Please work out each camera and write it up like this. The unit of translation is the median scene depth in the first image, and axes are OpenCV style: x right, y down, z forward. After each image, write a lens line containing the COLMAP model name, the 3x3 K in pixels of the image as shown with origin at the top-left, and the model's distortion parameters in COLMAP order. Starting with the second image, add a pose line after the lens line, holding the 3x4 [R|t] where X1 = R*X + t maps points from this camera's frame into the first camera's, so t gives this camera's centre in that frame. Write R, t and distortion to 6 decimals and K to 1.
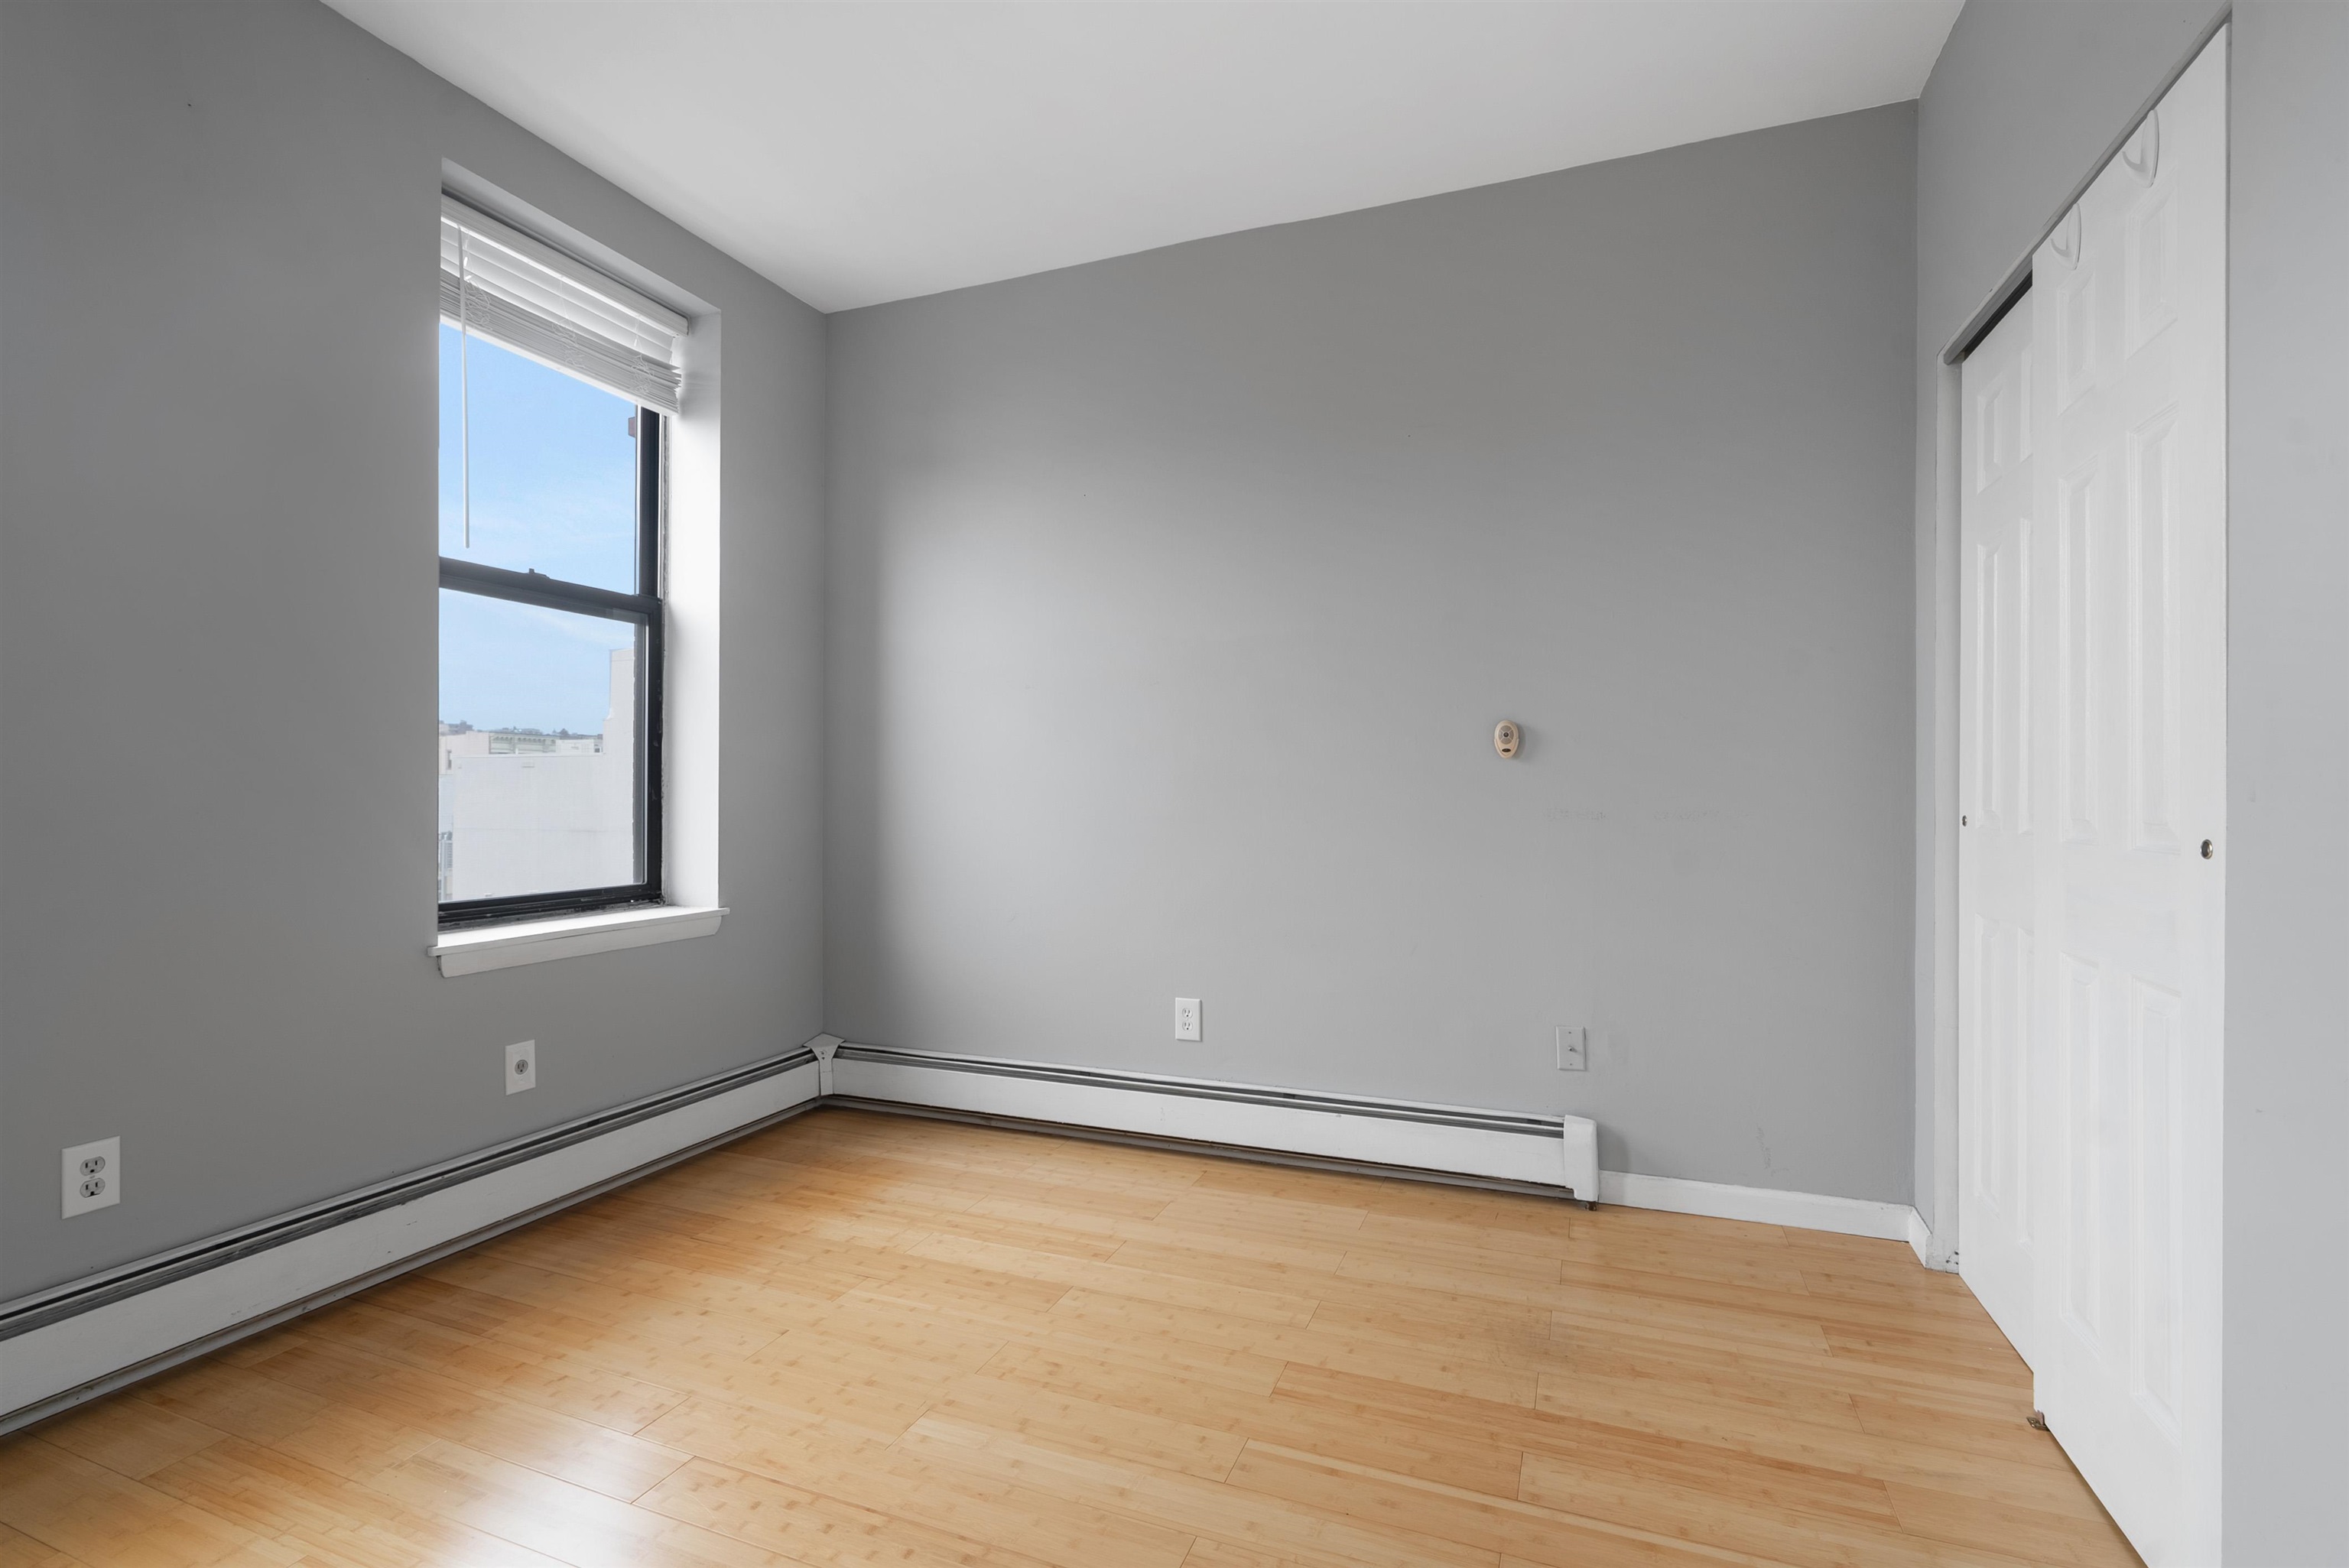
lens RADIAL K [[1084.5, 0, 1175.4], [0, 1084.5, 769.1], [0, 0, 1]] dist [0.000177, 0.000905]
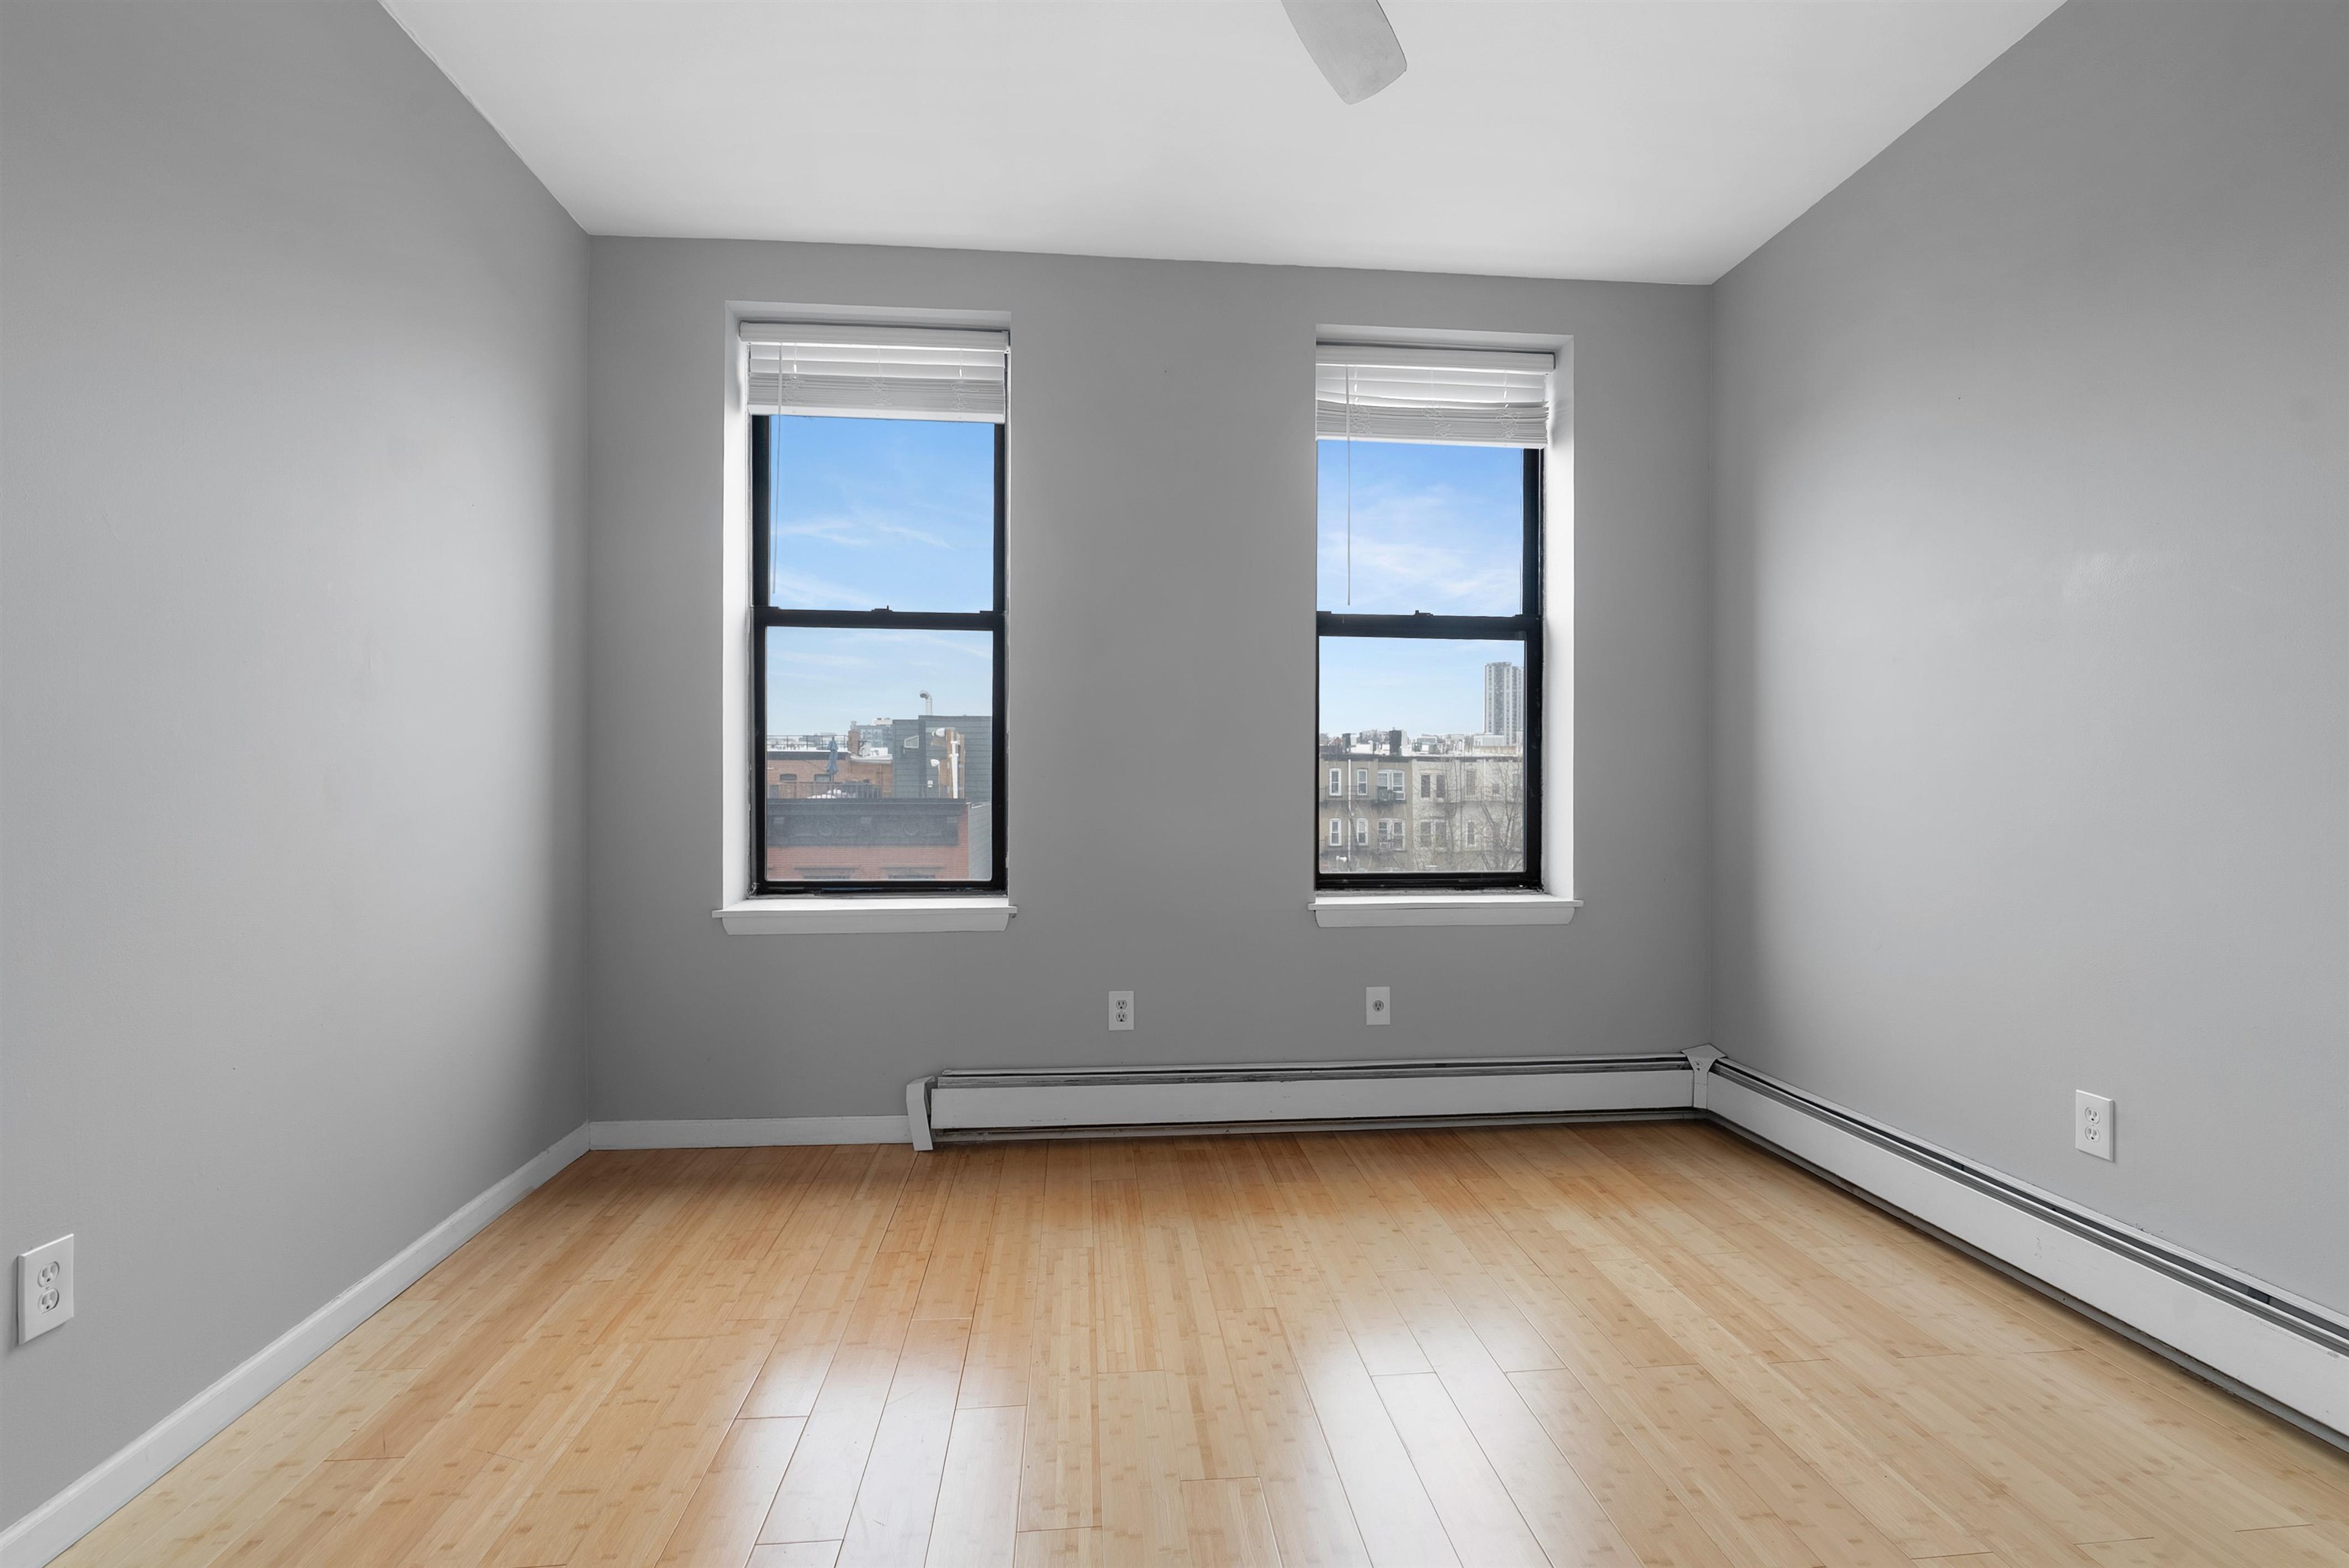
lens RADIAL K [[1096.7, 0, 1181.2], [0, 1096.7, 768.2], [0, 0, 1]] dist [-0.001201, 0.001130]
pose [[0.441285, -0.018146, -0.897183, 0.433342], [0.019501, 0.999753, -0.010629, 0.003685], [0.897155, -0.012806, 0.441530, 0.211956]]
